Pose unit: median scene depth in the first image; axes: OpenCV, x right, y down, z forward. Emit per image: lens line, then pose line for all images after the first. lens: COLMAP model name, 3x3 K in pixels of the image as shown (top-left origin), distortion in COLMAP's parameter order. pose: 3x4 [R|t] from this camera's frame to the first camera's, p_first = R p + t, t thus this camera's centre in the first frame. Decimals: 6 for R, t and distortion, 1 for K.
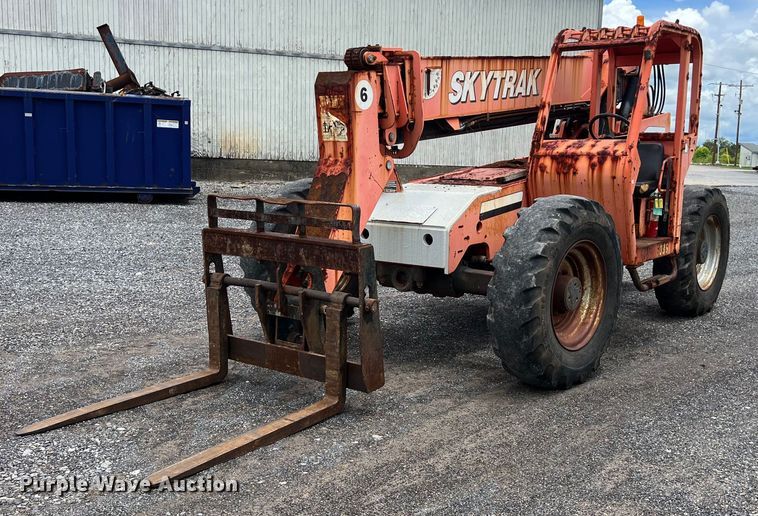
lens RADIAL K [[813.6, 0, 379.0], [0, 813.6, 258.0], [0, 0, 1]] dist [0.164654, -0.412551]
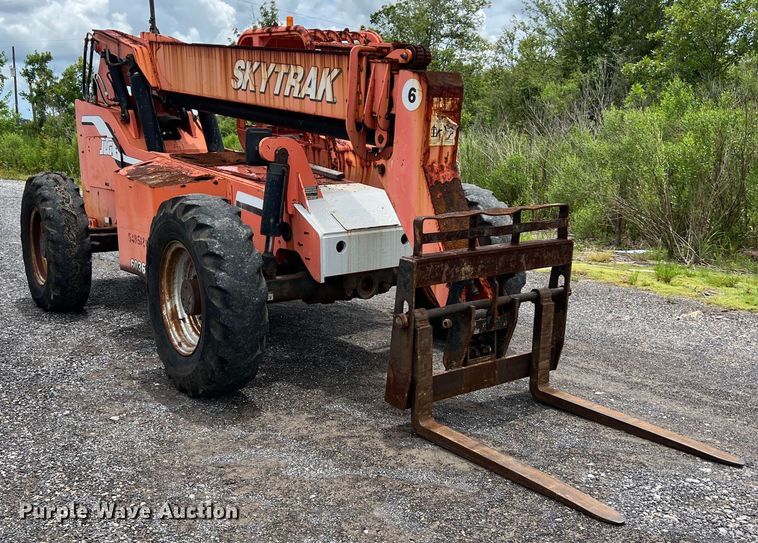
lens RADIAL K [[830.0, 0, 375.5], [0, 830.0, 309.3], [0, 0, 1]] dist [0.150790, -0.351146]
pose [[0.246429, -0.224930, 0.942698, -1.029370], [0.136672, 0.971040, 0.195965, -0.158454], [-0.959476, 0.080549, 0.270034, 0.821237]]
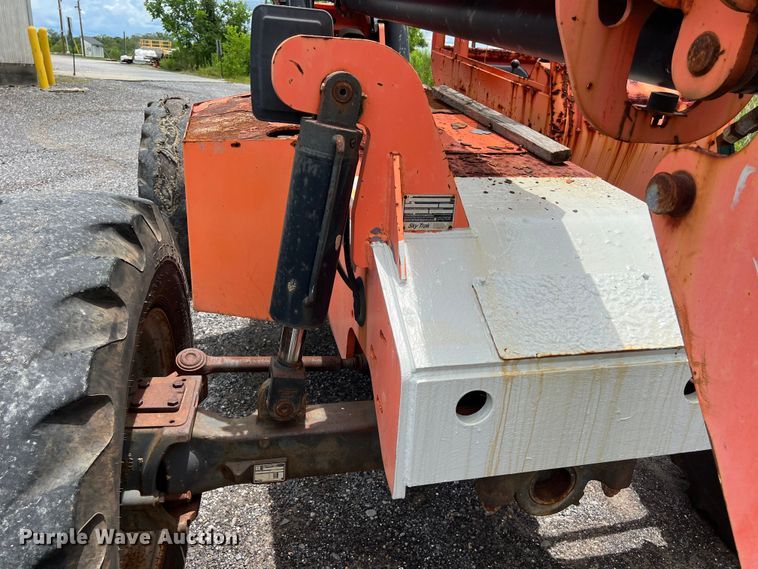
lens RADIAL K [[576.9, 0, 379.0], [0, 576.9, 284.5], [0, 0, 1]] dist [0.061323, -0.071871]
pose [[0.625156, -0.259254, 0.736185, -0.204156], [0.057005, 0.955869, 0.288209, -0.151069], [-0.778416, -0.138209, 0.612346, 1.037205]]
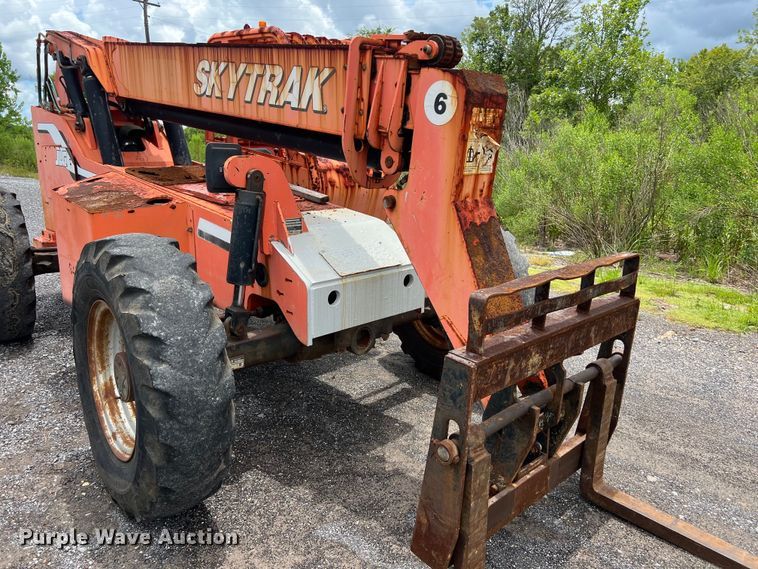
lens RADIAL K [[583.4, 0, 388.8], [0, 583.4, 277.0], [0, 0, 1]] dist [0.066955, -0.082606]
pose [[0.137986, -0.240745, 0.960730, -0.564520], [0.114960, 0.967345, 0.225891, -0.178901], [-0.983740, 0.079276, 0.161156, 0.995069]]
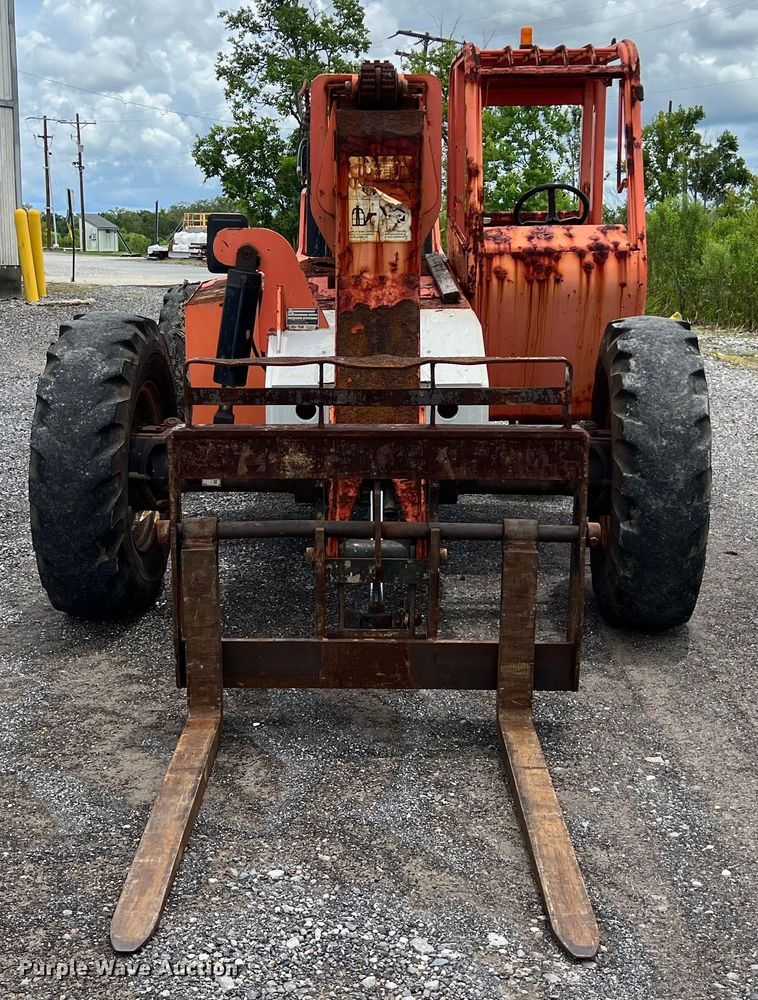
lens RADIAL K [[1363.8, 0, 316.7], [0, 1363.8, 448.3], [0, 0, 1]] dist [0.229347, -0.848183]
pose [[0.810460, -0.114456, 0.574504, -0.612980], [0.097372, 0.993405, 0.060547, -0.067096], [-0.577644, 0.006870, 0.816260, 0.292649]]
